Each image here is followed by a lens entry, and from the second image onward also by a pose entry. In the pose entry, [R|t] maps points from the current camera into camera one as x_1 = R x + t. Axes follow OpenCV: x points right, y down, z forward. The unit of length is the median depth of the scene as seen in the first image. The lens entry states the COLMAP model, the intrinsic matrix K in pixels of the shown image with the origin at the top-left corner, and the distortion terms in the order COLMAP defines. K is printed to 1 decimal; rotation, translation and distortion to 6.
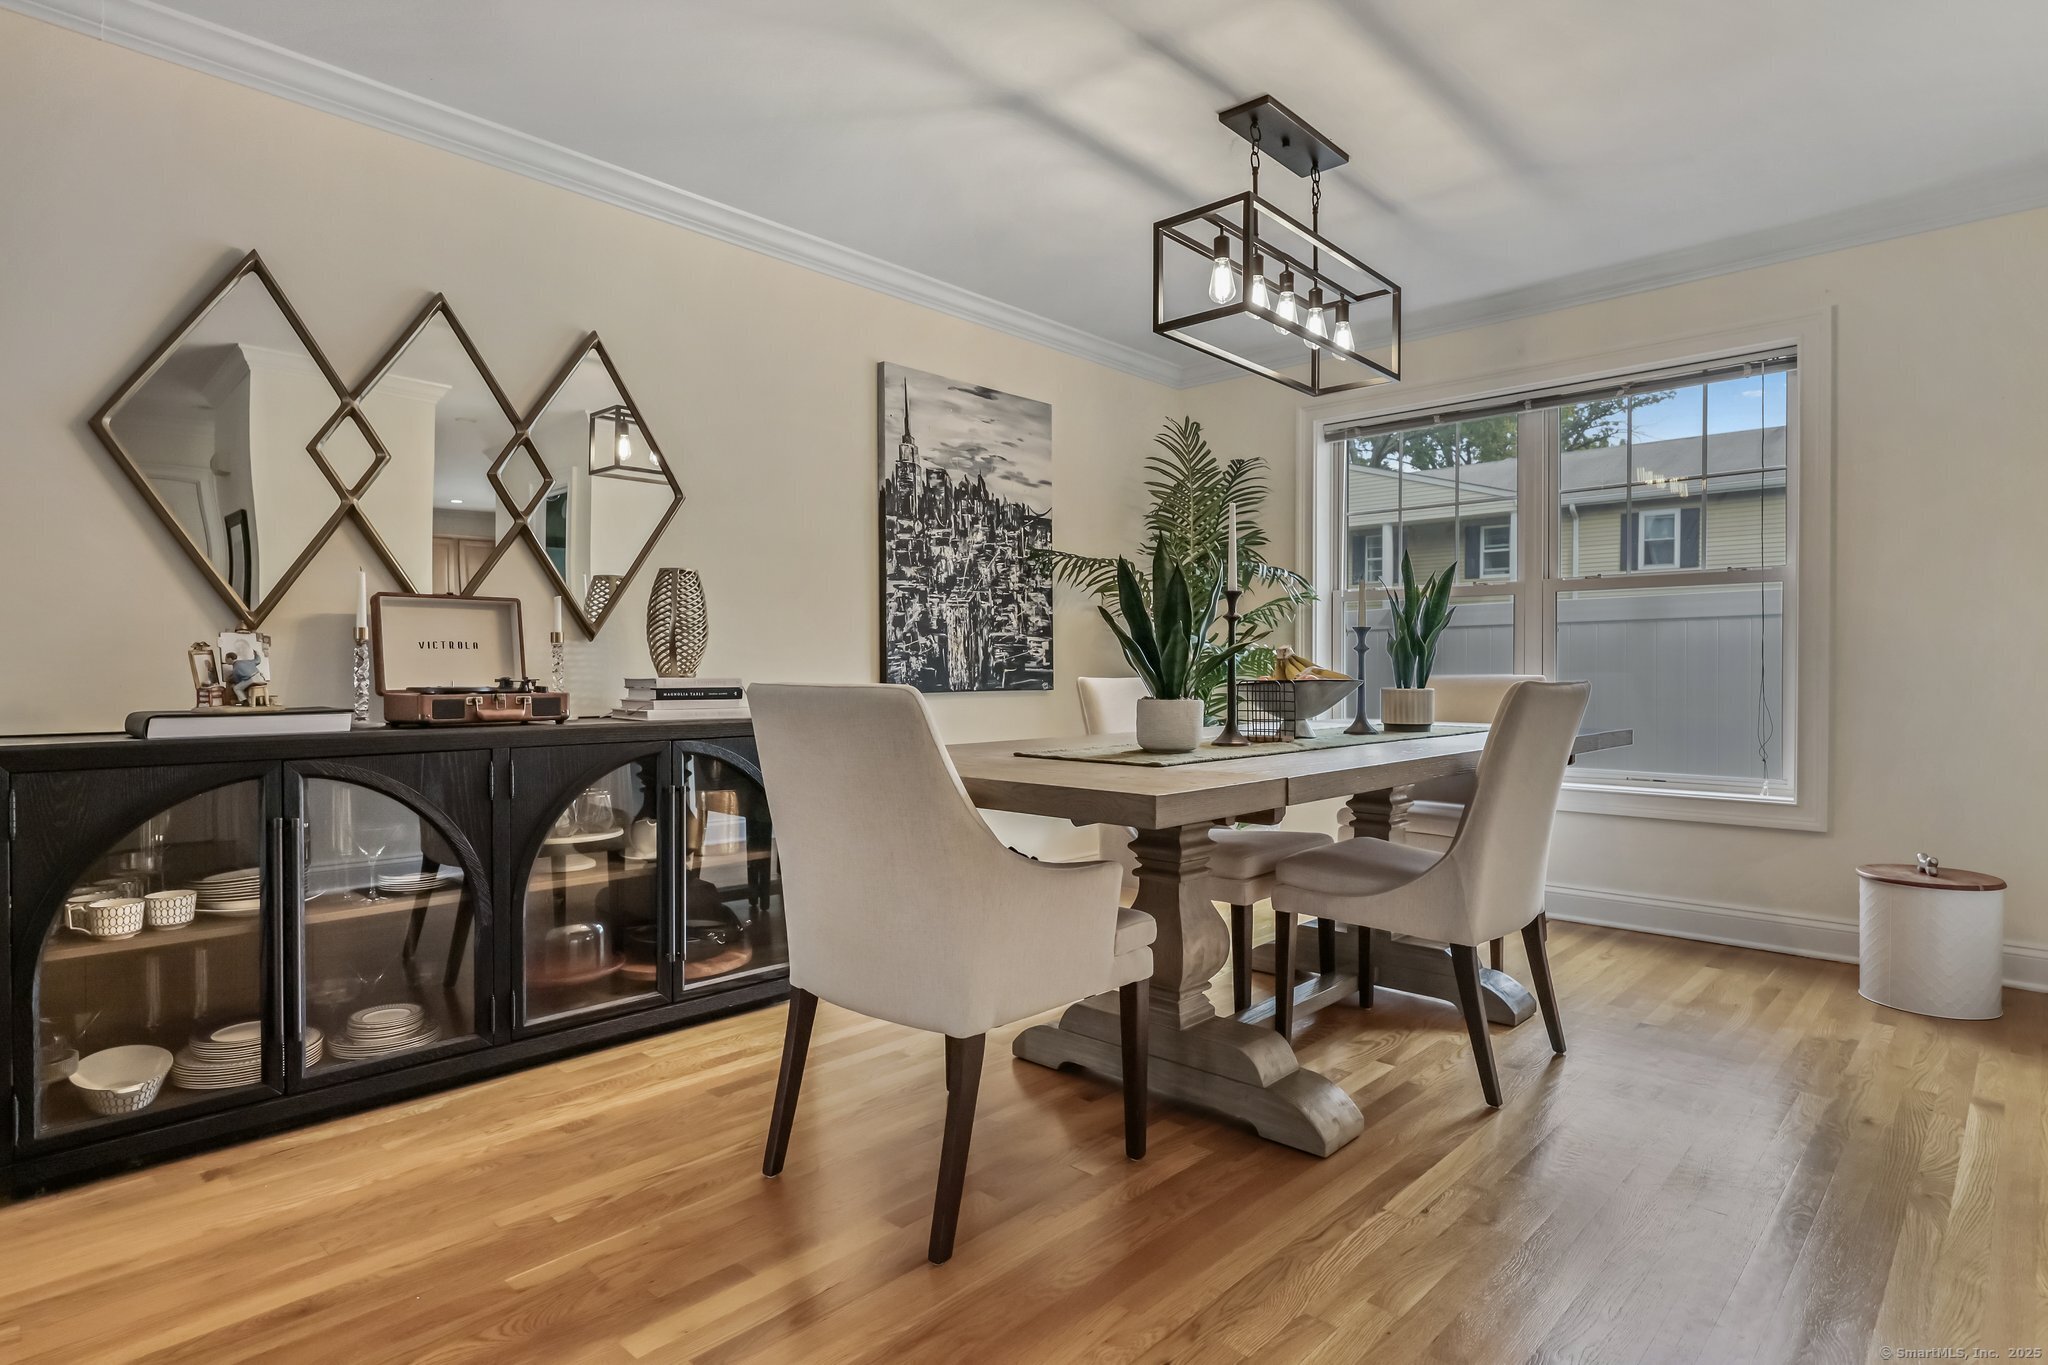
lens RADIAL K [[1093.2, 0, 1029.7], [0, 1093.2, 677.3], [0, 0, 1]] dist [-0.005186, -0.000017]
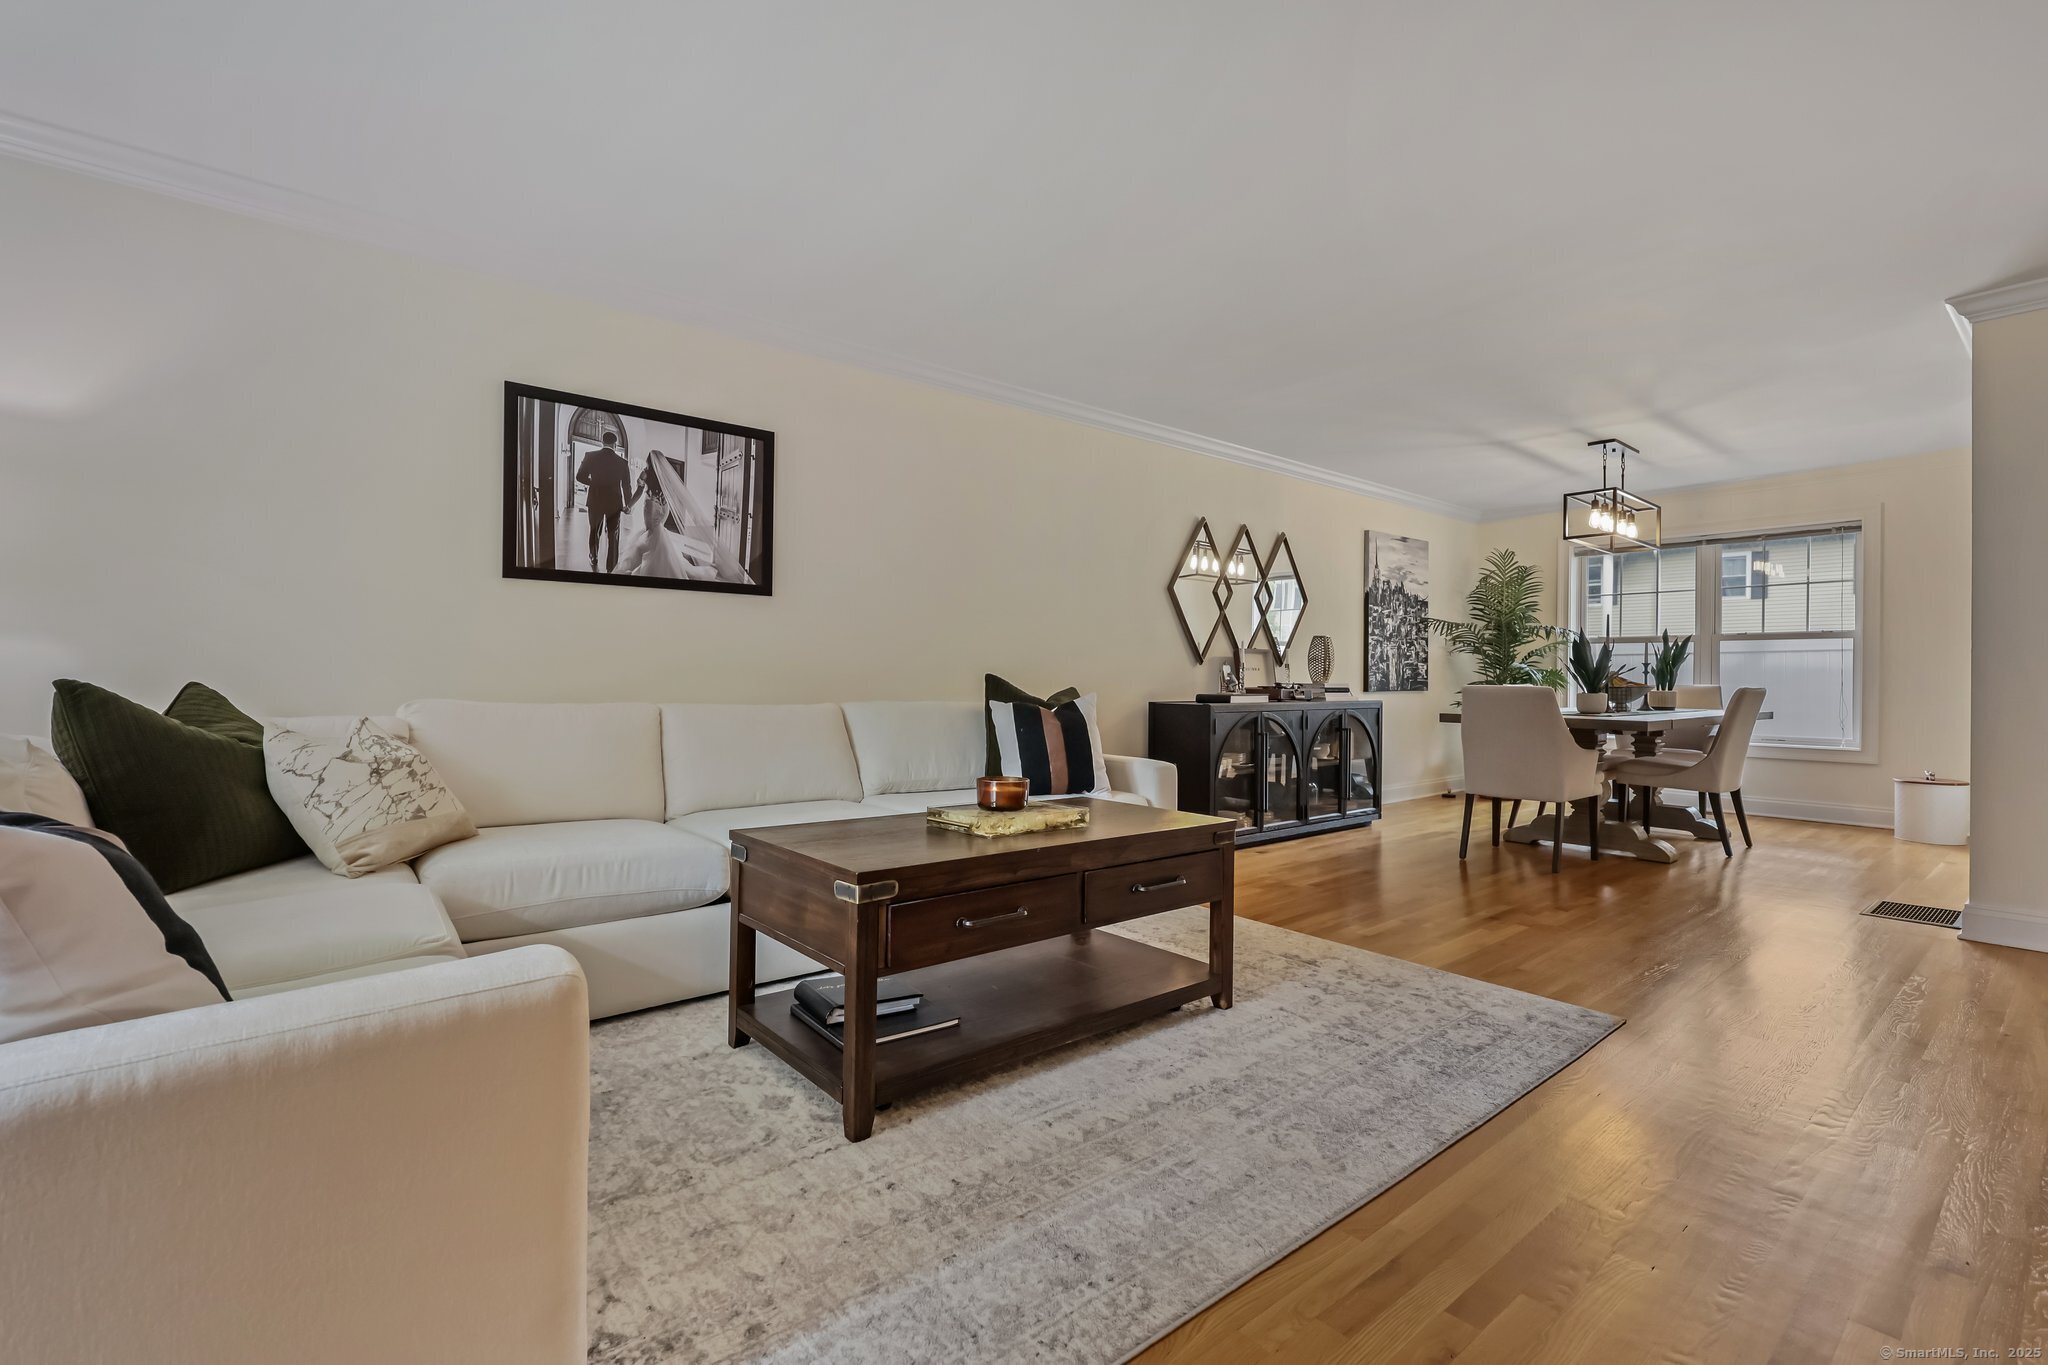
lens RADIAL K [[910.4, 0, 1021.8], [0, 910.4, 683.0], [0, 0, 1]] dist [-0.000481, -0.000012]
pose [[0.992007, 0.005406, -0.126069, -0.547712], [-0.005391, 0.999985, 0.000465, 0.001741], [0.126070, 0.000218, 0.992021, -0.760765]]
